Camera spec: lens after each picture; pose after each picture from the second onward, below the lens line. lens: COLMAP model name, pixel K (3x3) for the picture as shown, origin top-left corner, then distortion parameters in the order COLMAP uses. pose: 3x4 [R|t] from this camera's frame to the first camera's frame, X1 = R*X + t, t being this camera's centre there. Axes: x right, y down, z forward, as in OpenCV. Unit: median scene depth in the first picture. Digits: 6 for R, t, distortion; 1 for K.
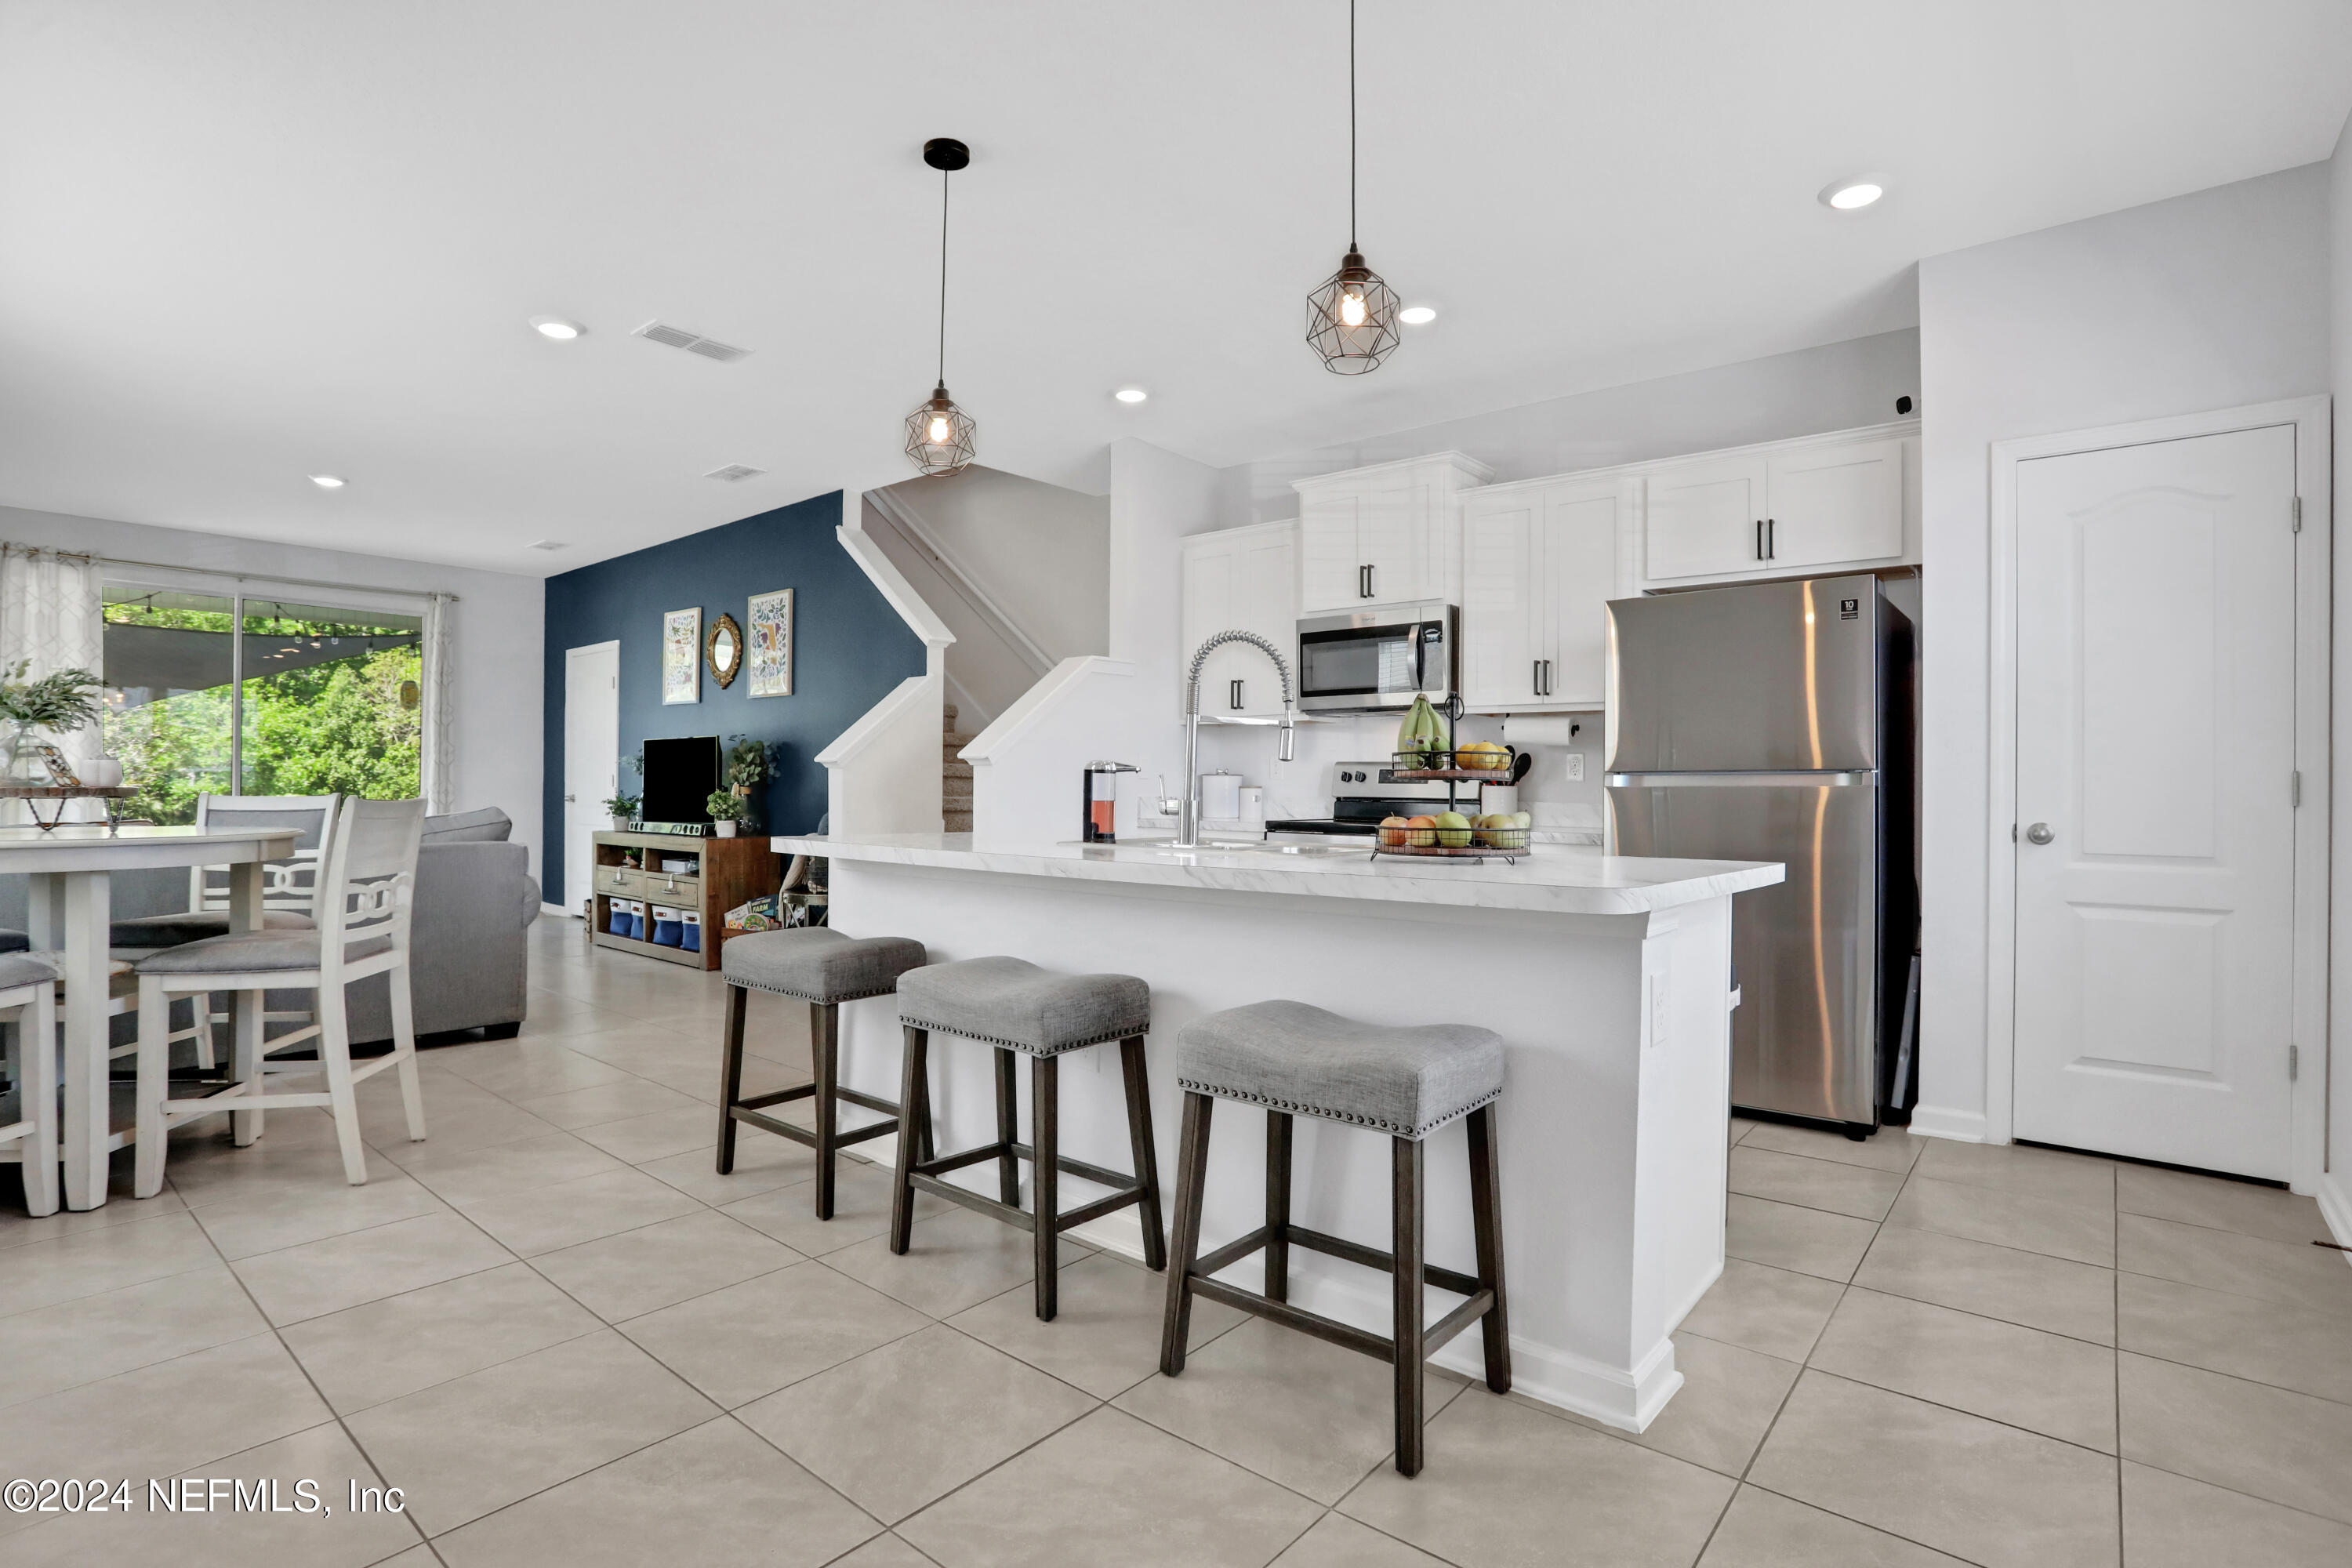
lens RADIAL K [[1119.5, 0, 1176.0], [0, 1119.5, 784.0], [0, 0, 1]] dist [-0.002708, -0.000504]
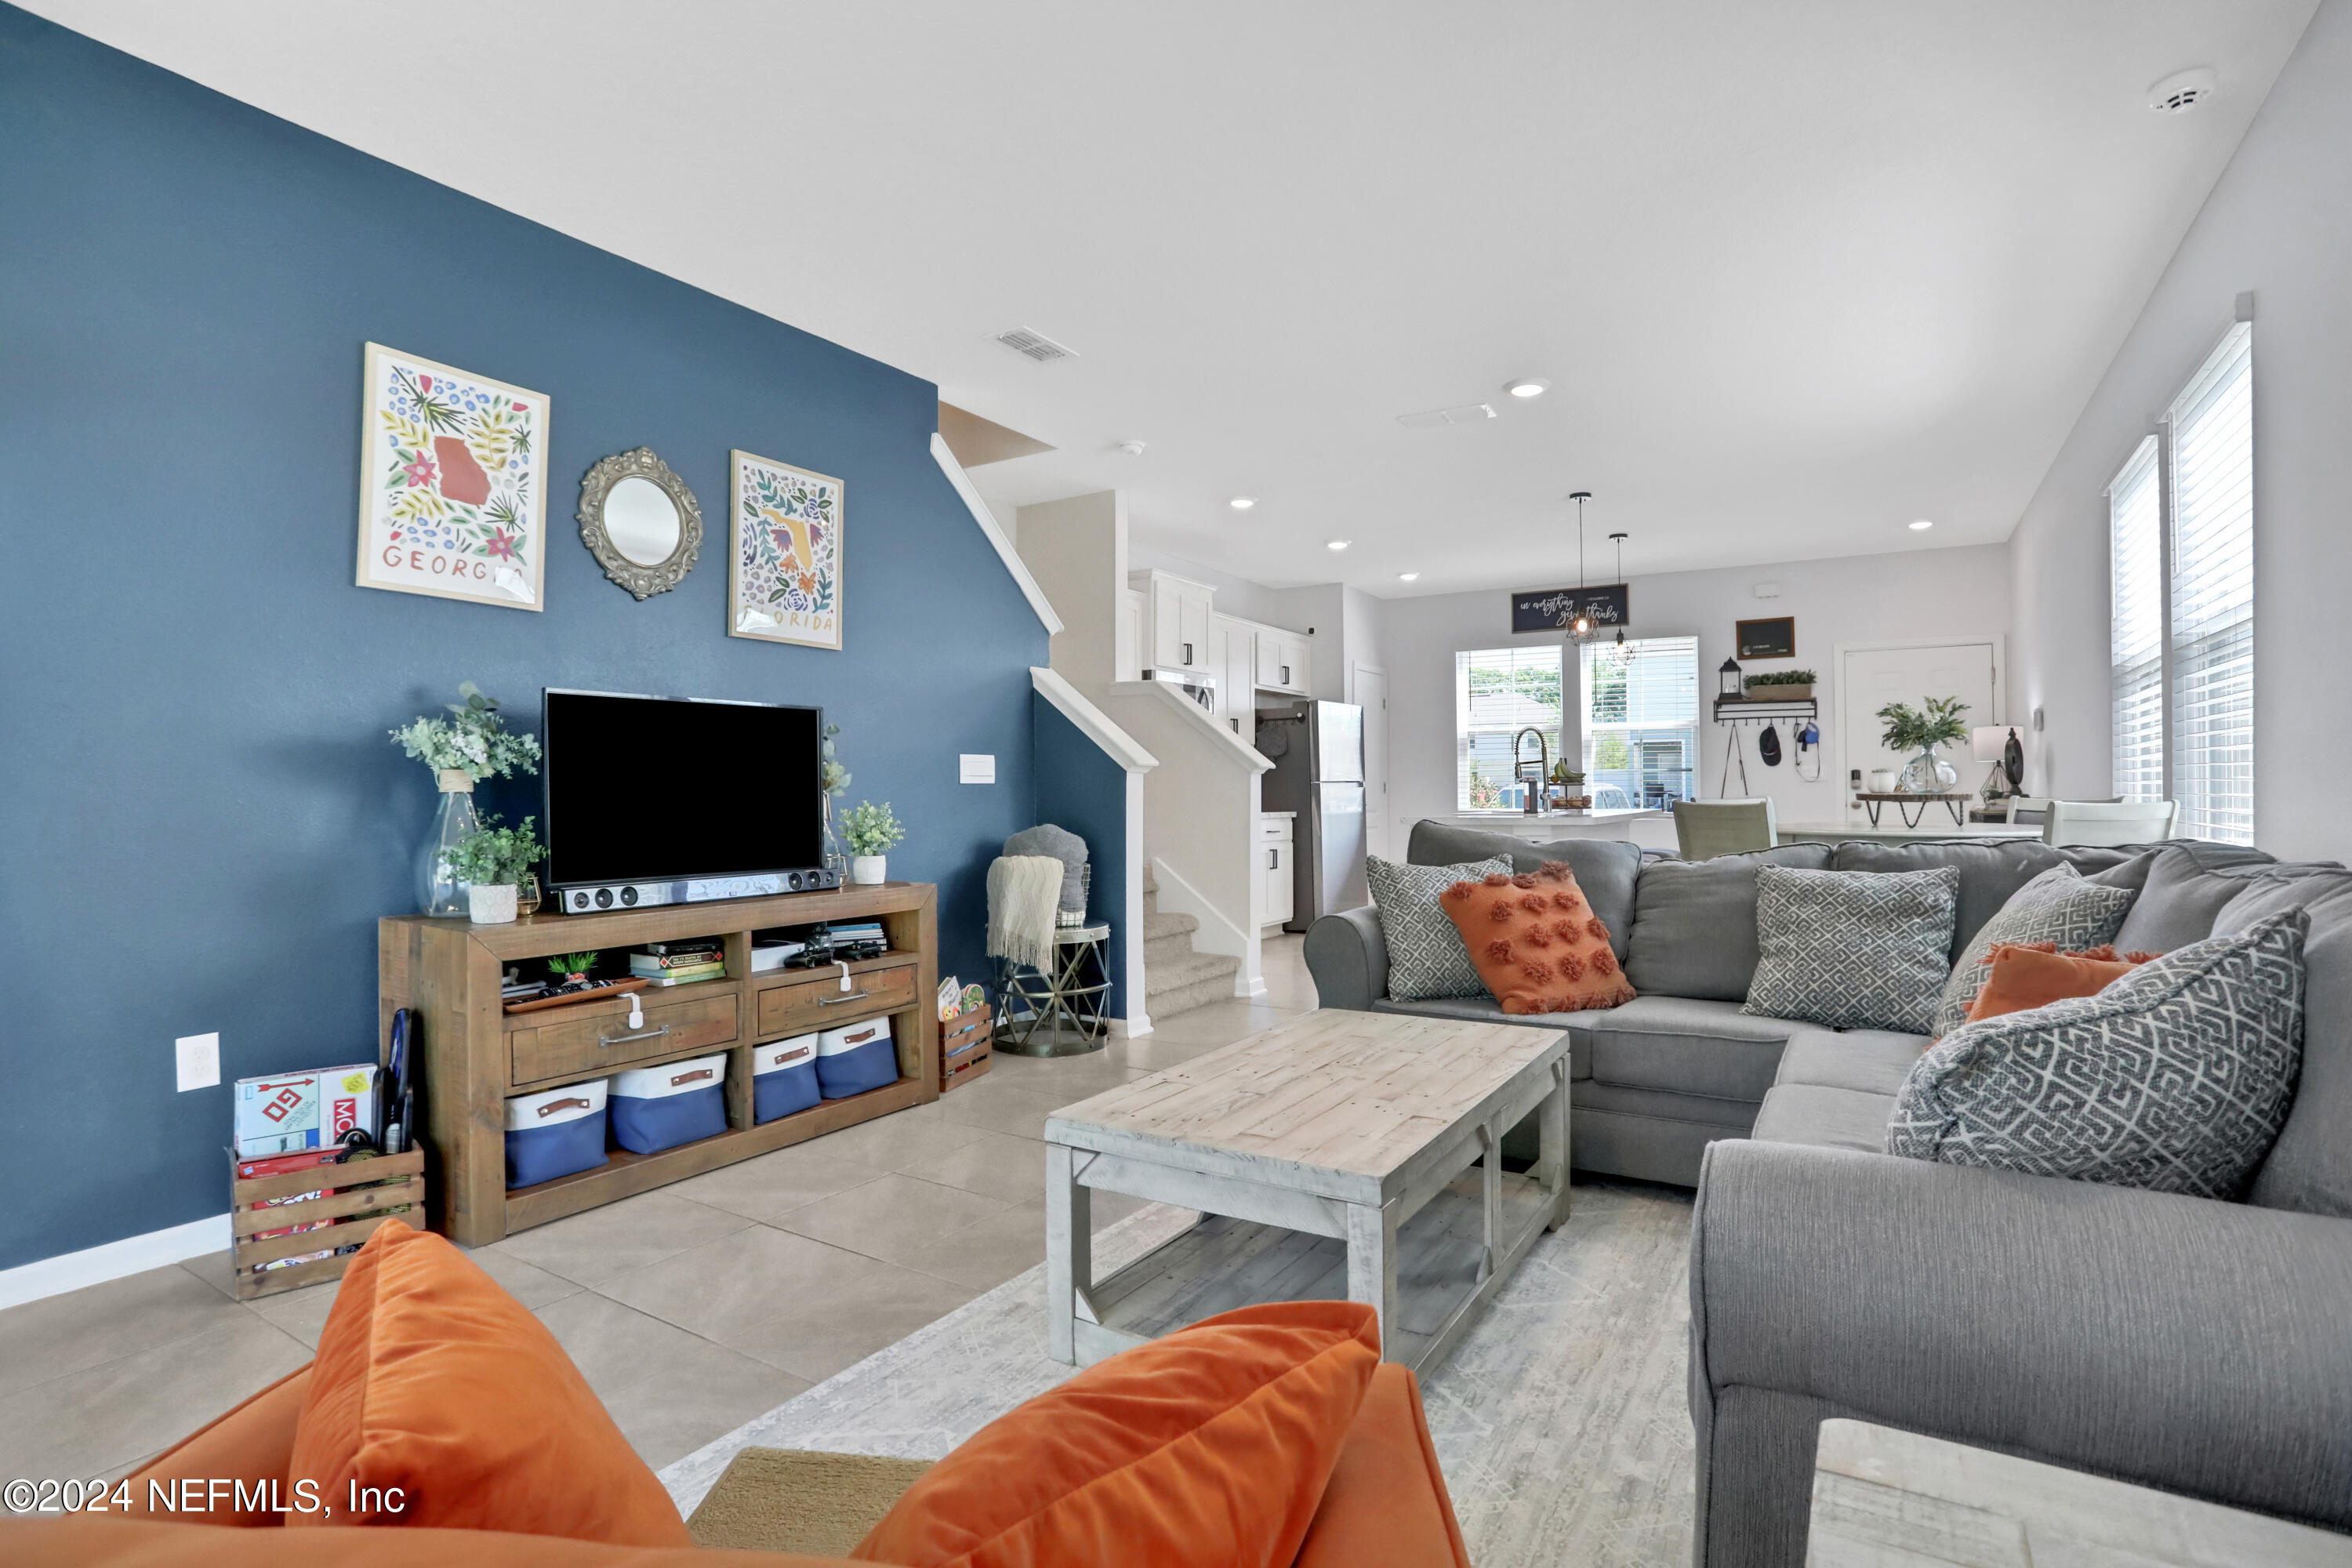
lens RADIAL K [[1174.1, 0, 1176.0], [0, 1174.1, 784.0], [0, 0, 1]] dist [-0.001145, -0.000443]
pose [[-0.139295, -0.001740, 0.990249, -1.012528], [0.002153, 0.999996, 0.002060, -0.006462], [-0.990249, 0.002419, -0.139291, 0.904070]]
